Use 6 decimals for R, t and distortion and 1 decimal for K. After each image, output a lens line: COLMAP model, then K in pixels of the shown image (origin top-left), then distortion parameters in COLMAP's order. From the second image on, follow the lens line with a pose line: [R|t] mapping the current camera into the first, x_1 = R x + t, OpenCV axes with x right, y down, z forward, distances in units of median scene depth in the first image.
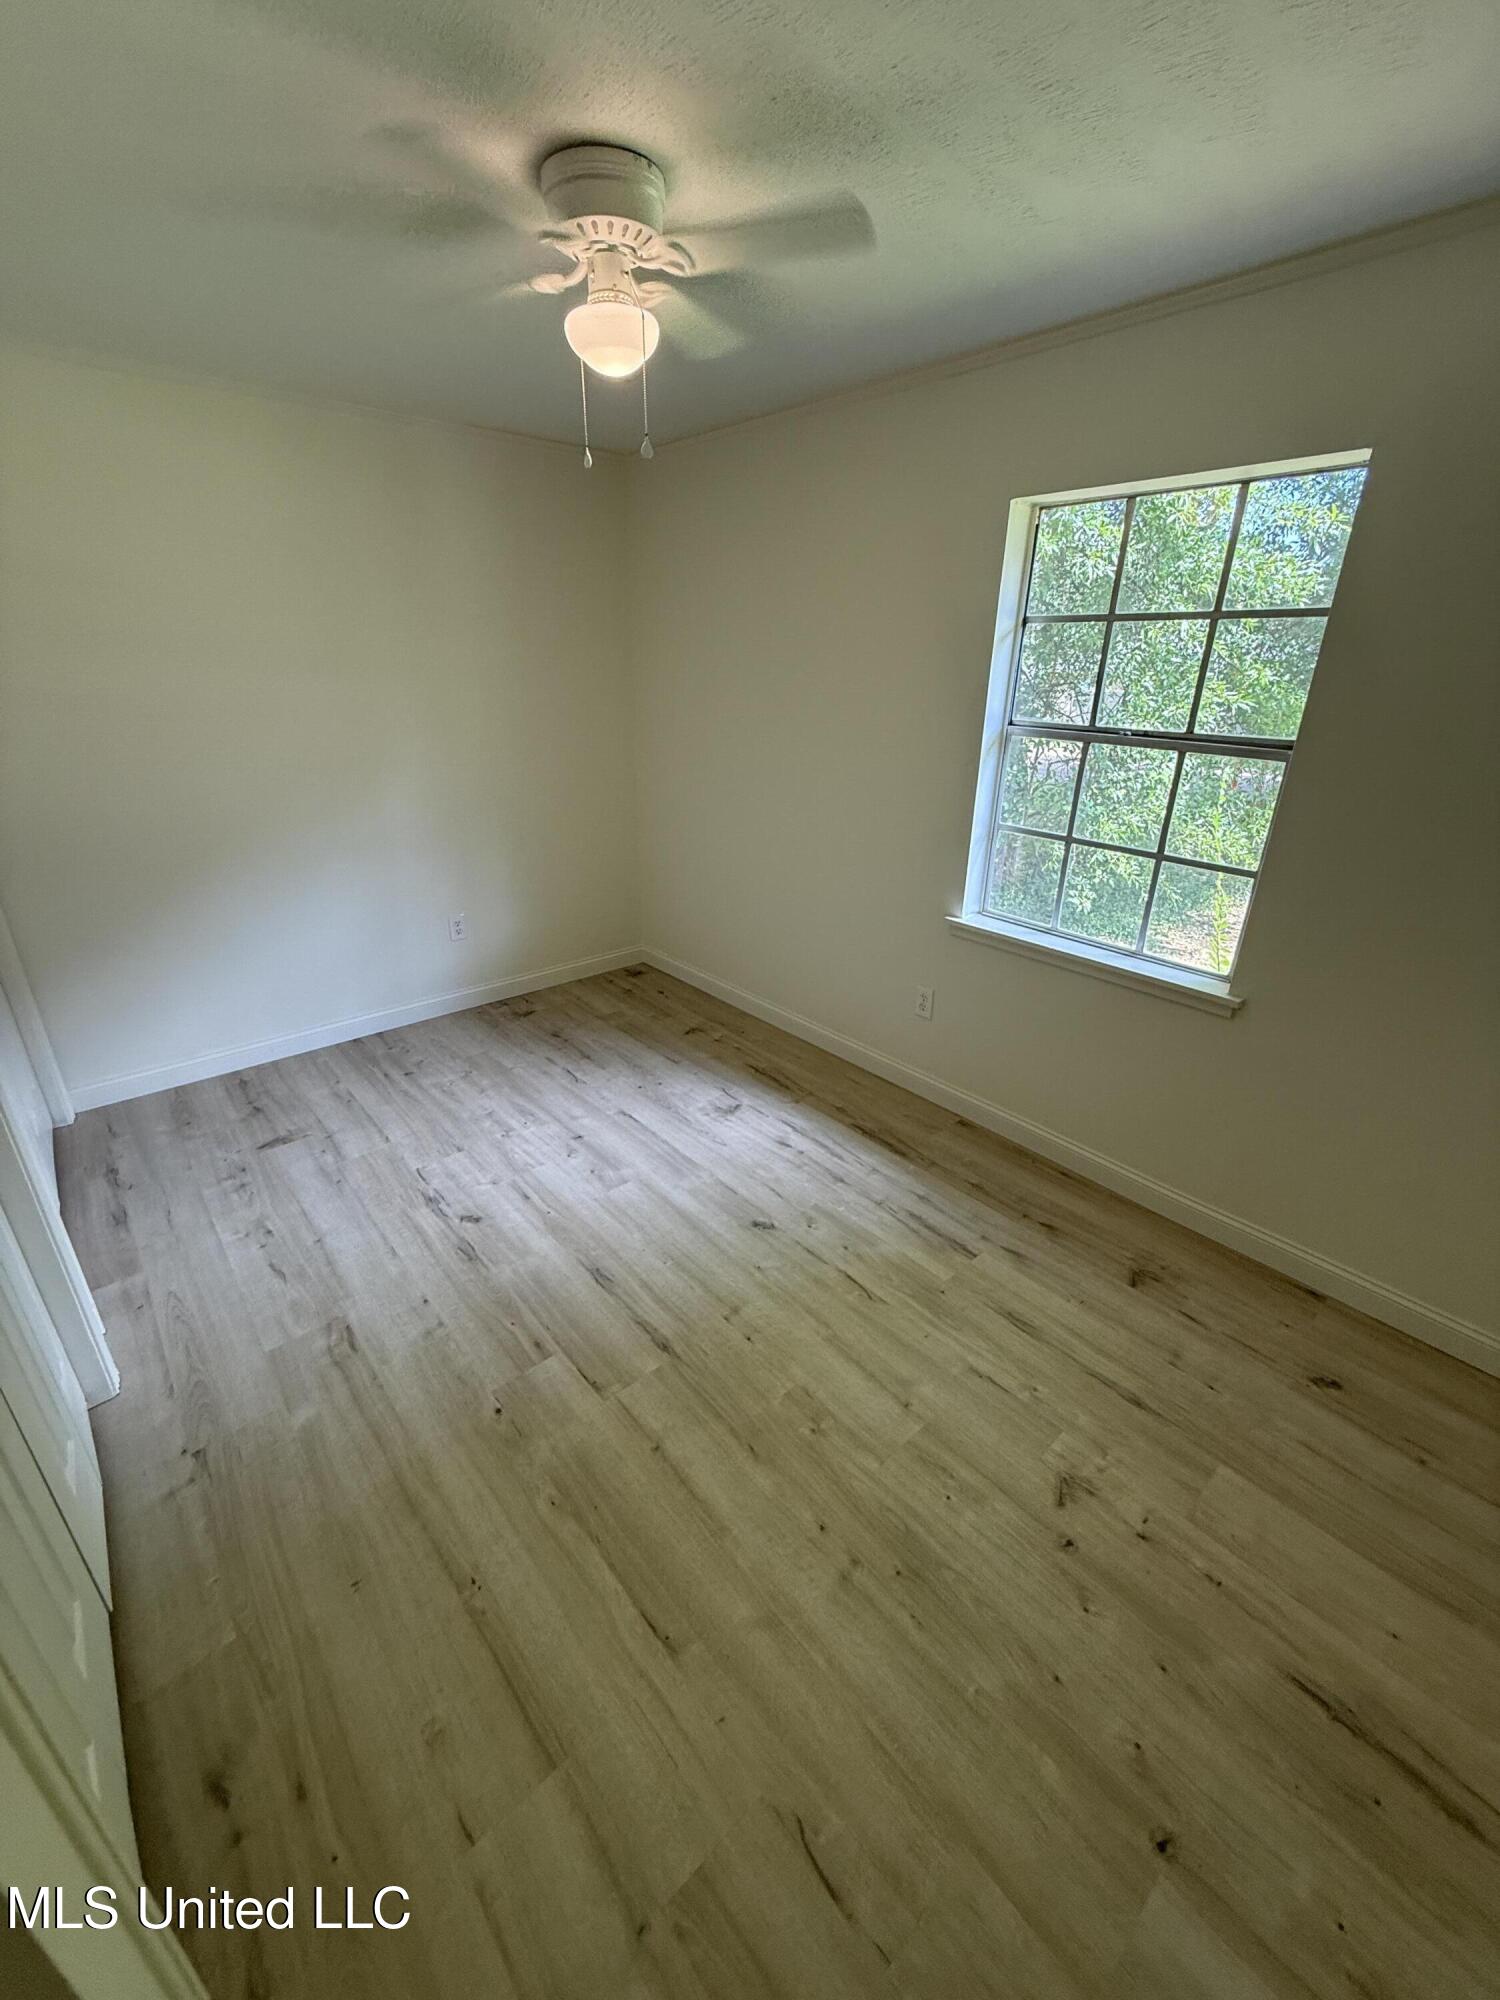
lens RADIAL K [[799.2, 0, 750.0], [0, 799.2, 1000.0], [0, 0, 1]] dist [-0.000198, -0.000105]
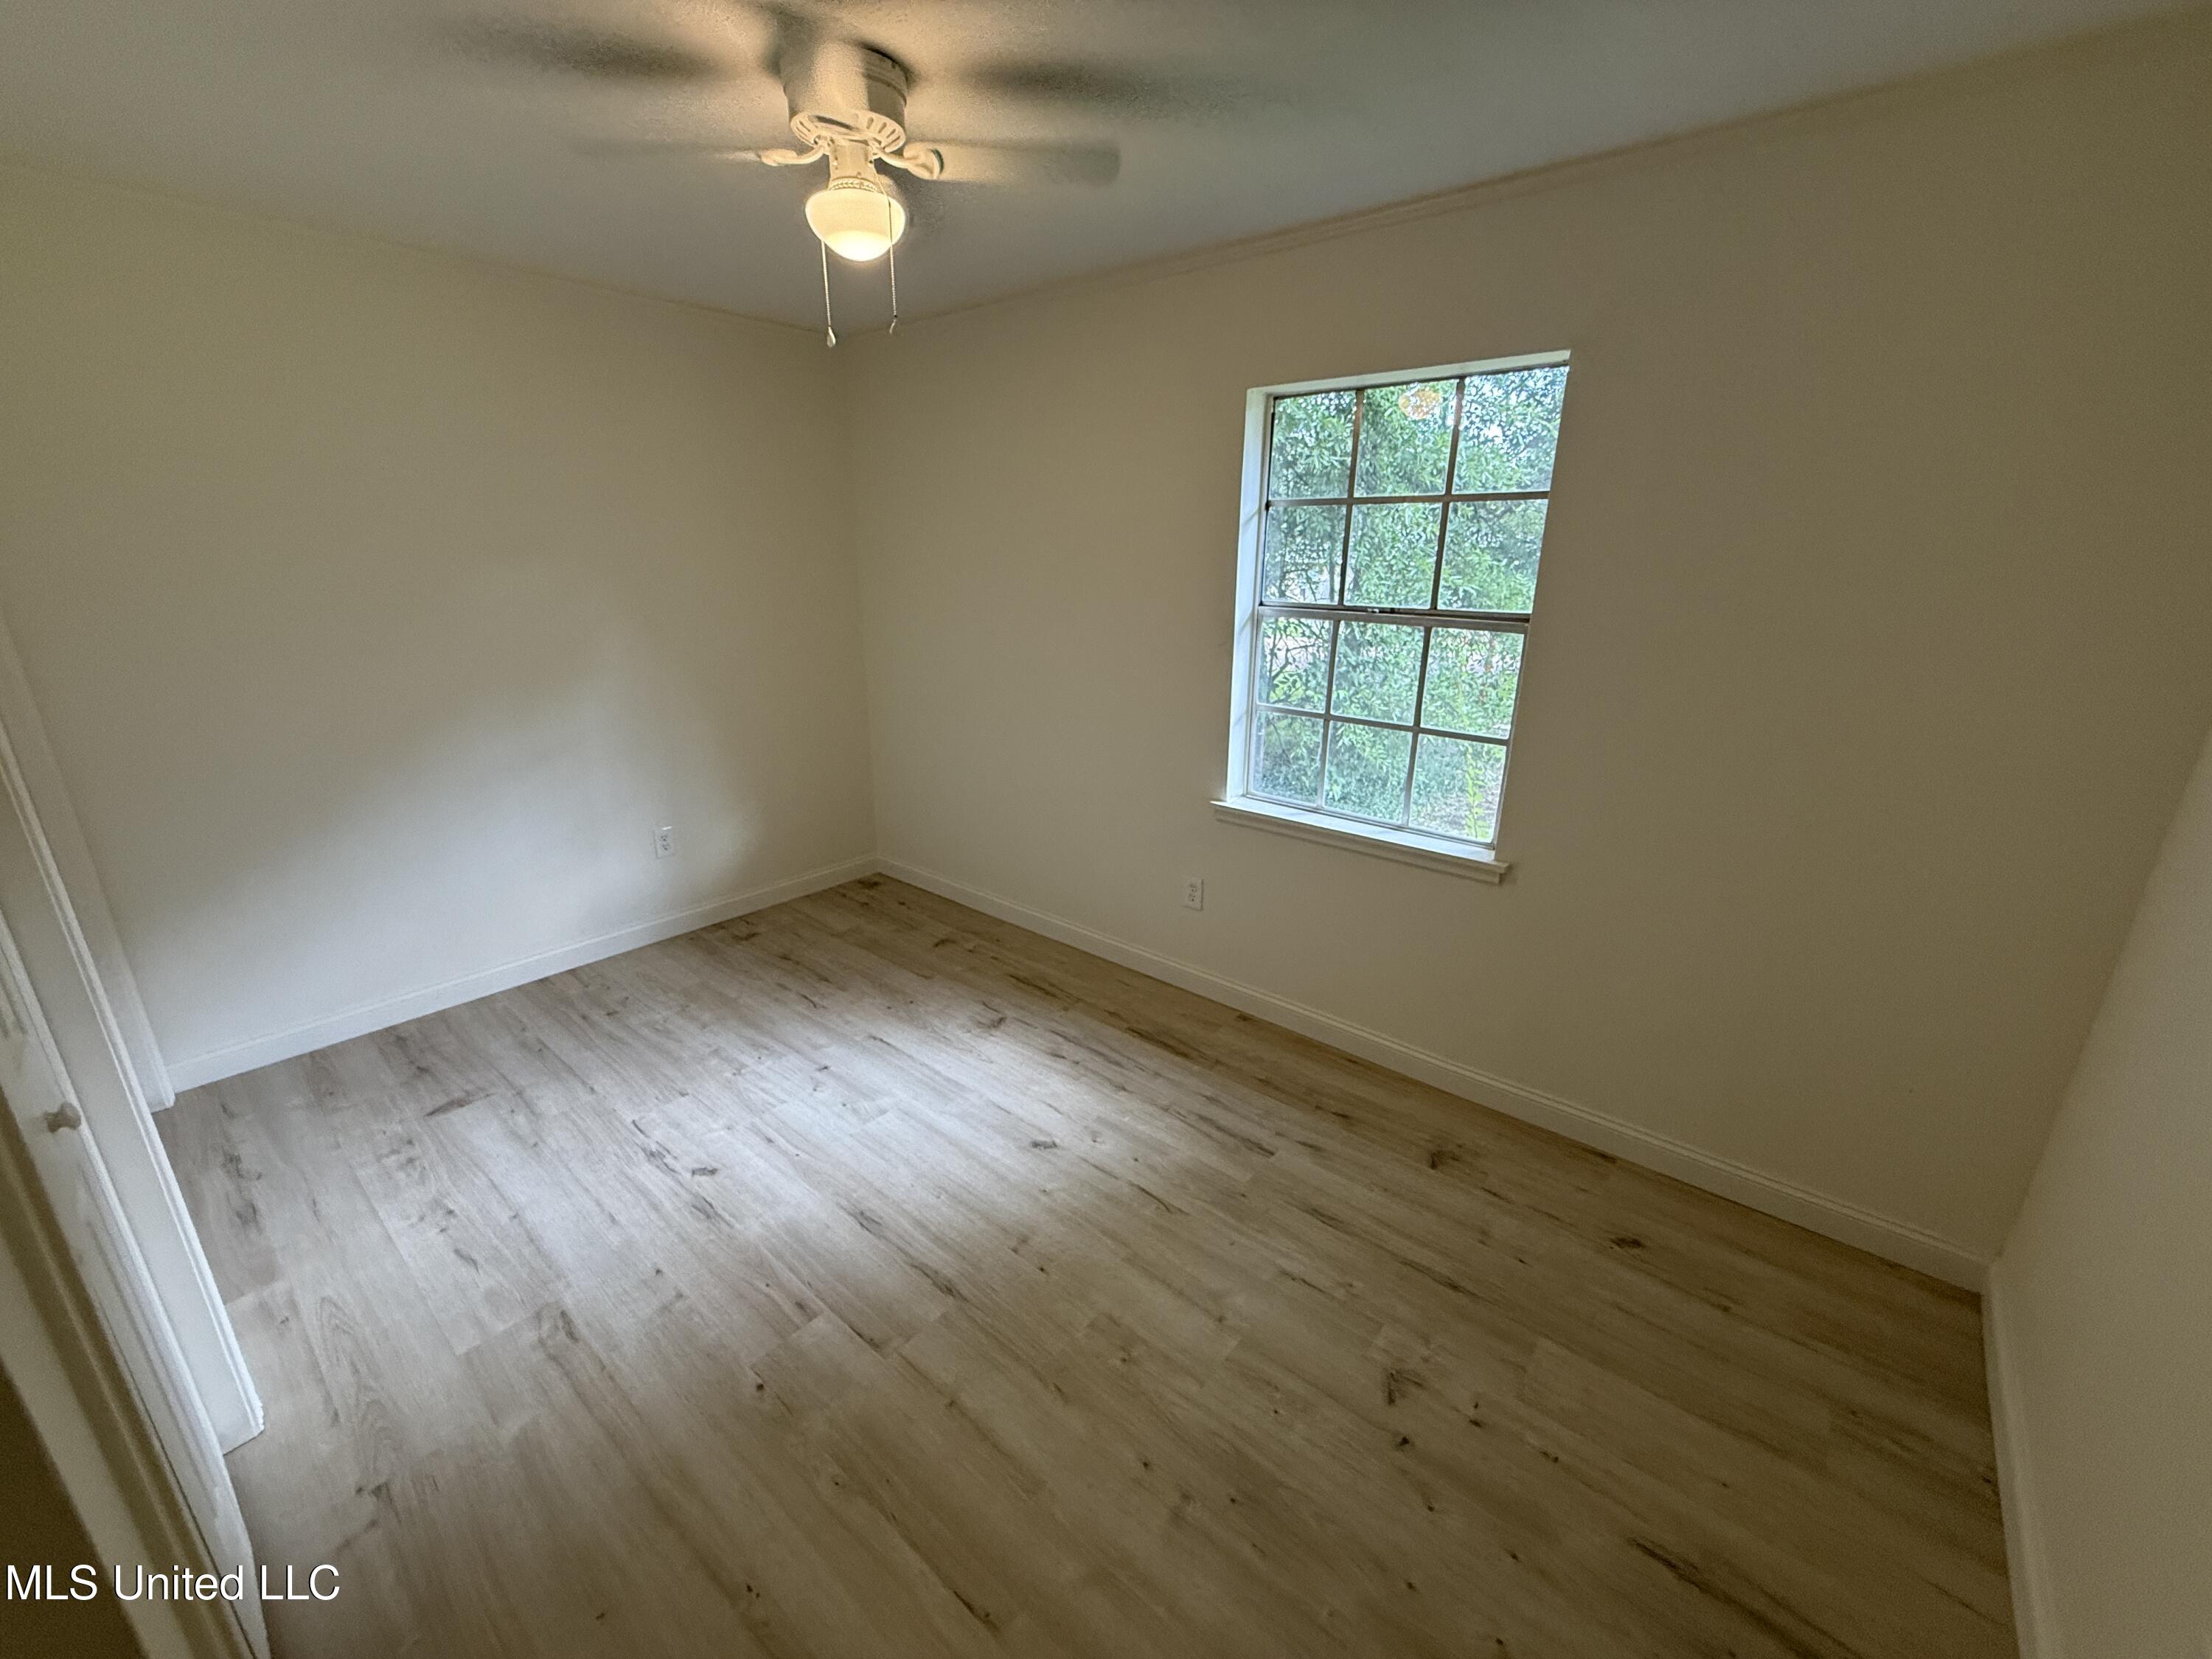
lens RADIAL K [[880.7, 0, 1102.7], [0, 880.7, 837.0], [0, 0, 1]] dist [-0.000745, -0.000176]
pose [[0.988593, -0.051712, 0.141458, -0.042876], [0.063985, 0.994440, -0.083634, 0.023383], [-0.136347, 0.091732, 0.986405, -0.028770]]
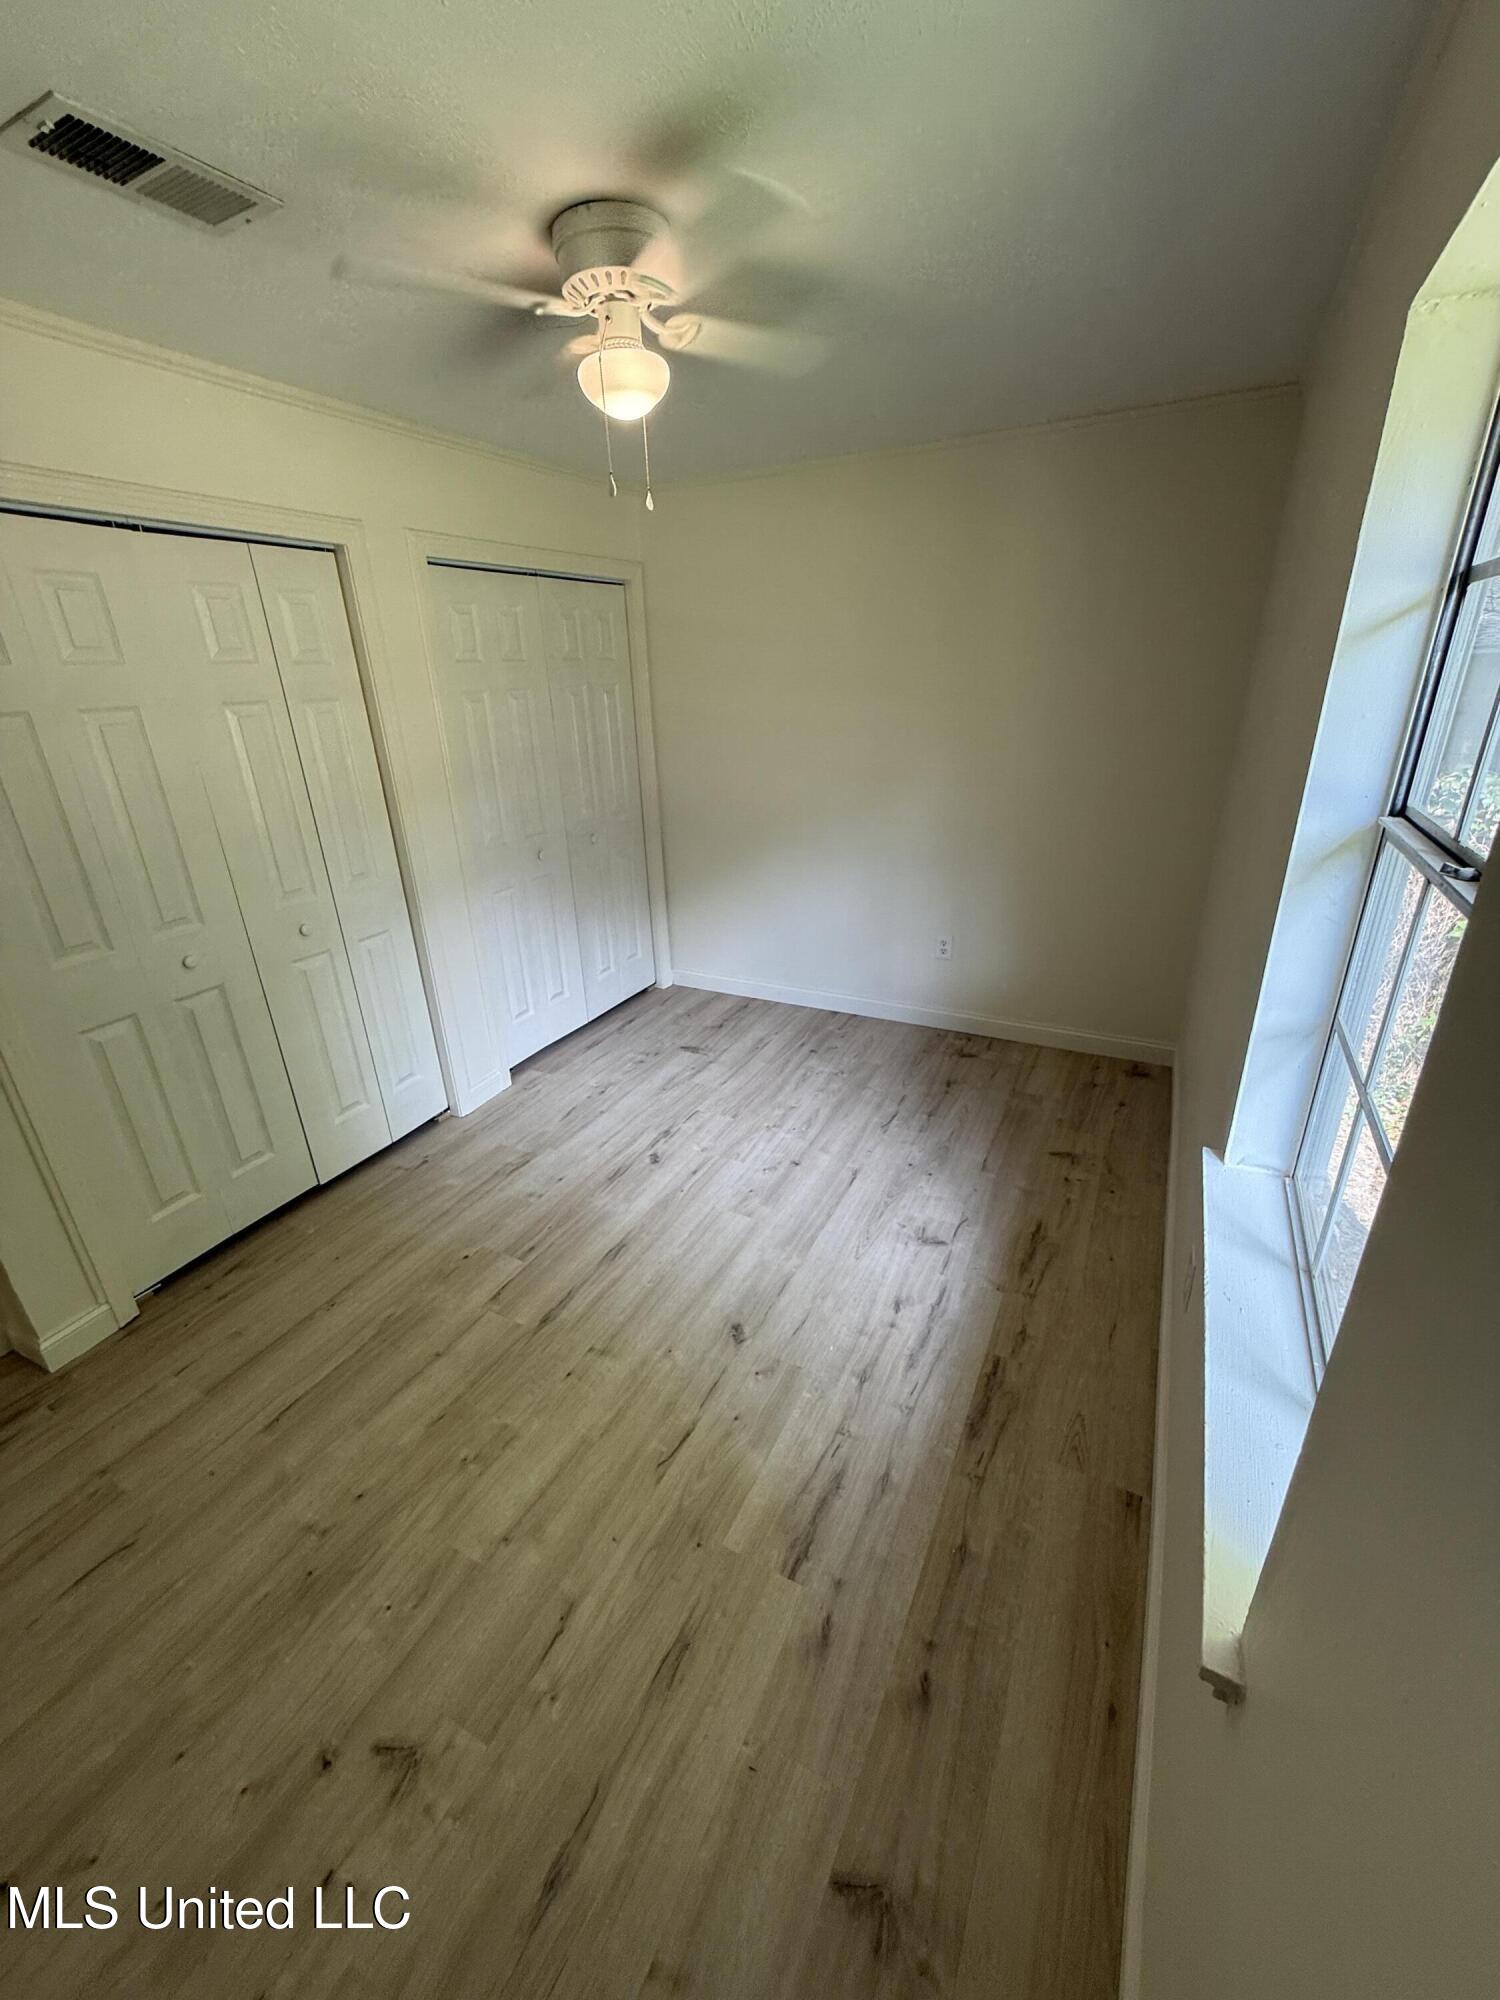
lens RADIAL K [[799.2, 0, 750.0], [0, 799.2, 1000.0], [0, 0, 1]] dist [-0.000198, -0.000105]
pose [[0.363420, 0.329338, -0.871472, 0.689651], [-0.333783, 0.919361, 0.208242, -0.248045], [0.869779, 0.215203, 0.444041, 0.570985]]
